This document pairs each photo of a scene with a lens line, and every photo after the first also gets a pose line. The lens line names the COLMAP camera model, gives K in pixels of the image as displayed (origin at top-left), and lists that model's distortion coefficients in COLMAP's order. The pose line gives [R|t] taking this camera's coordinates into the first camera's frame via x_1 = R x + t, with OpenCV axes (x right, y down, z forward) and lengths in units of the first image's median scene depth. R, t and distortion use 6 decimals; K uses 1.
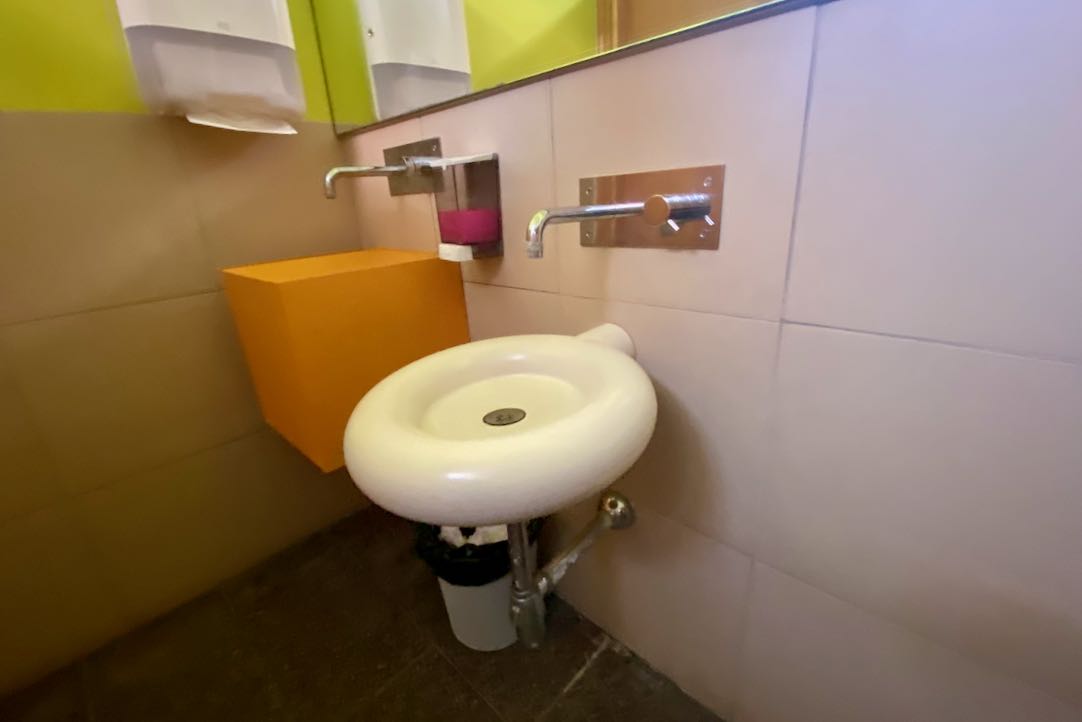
lens RADIAL K [[457.8, 0, 541.0], [0, 457.8, 361.0], [0, 0, 1]] dist [0.018694, -0.015752]
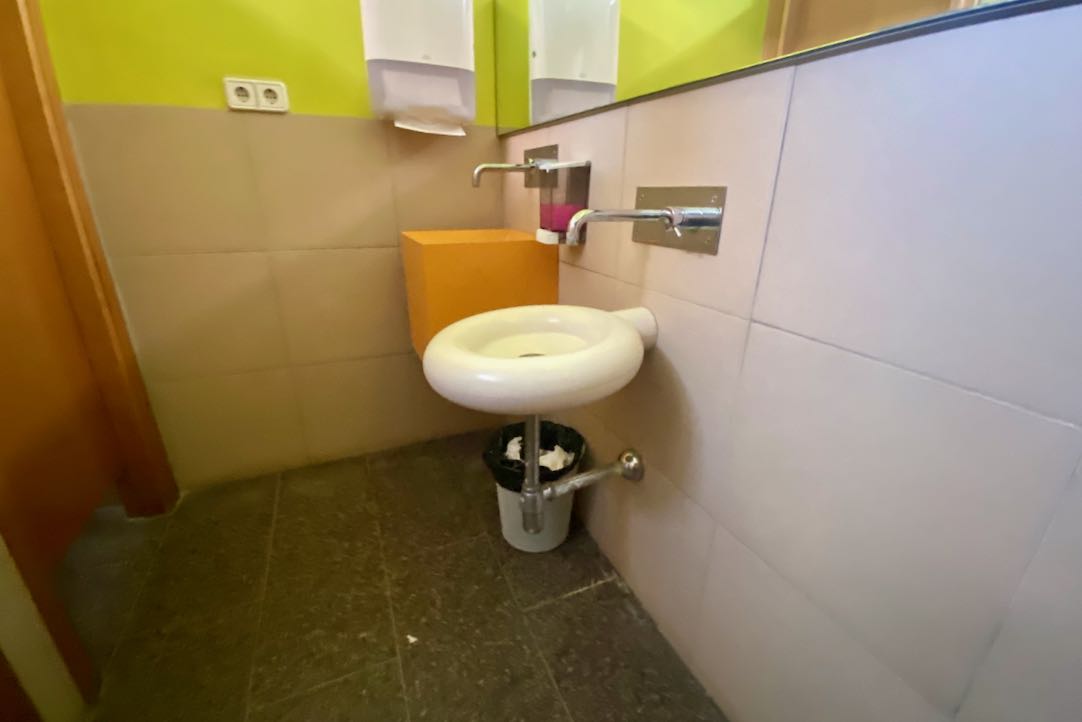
lens RADIAL K [[444.0, 0, 541.0], [0, 444.0, 361.0], [0, 0, 1]] dist [0.024666, -0.025581]
pose [[0.928709, 0.198261, -0.313356, 0.238969], [-0.189692, 0.980133, 0.057933, 0.033631], [0.318616, 0.005639, 0.947867, -0.172572]]
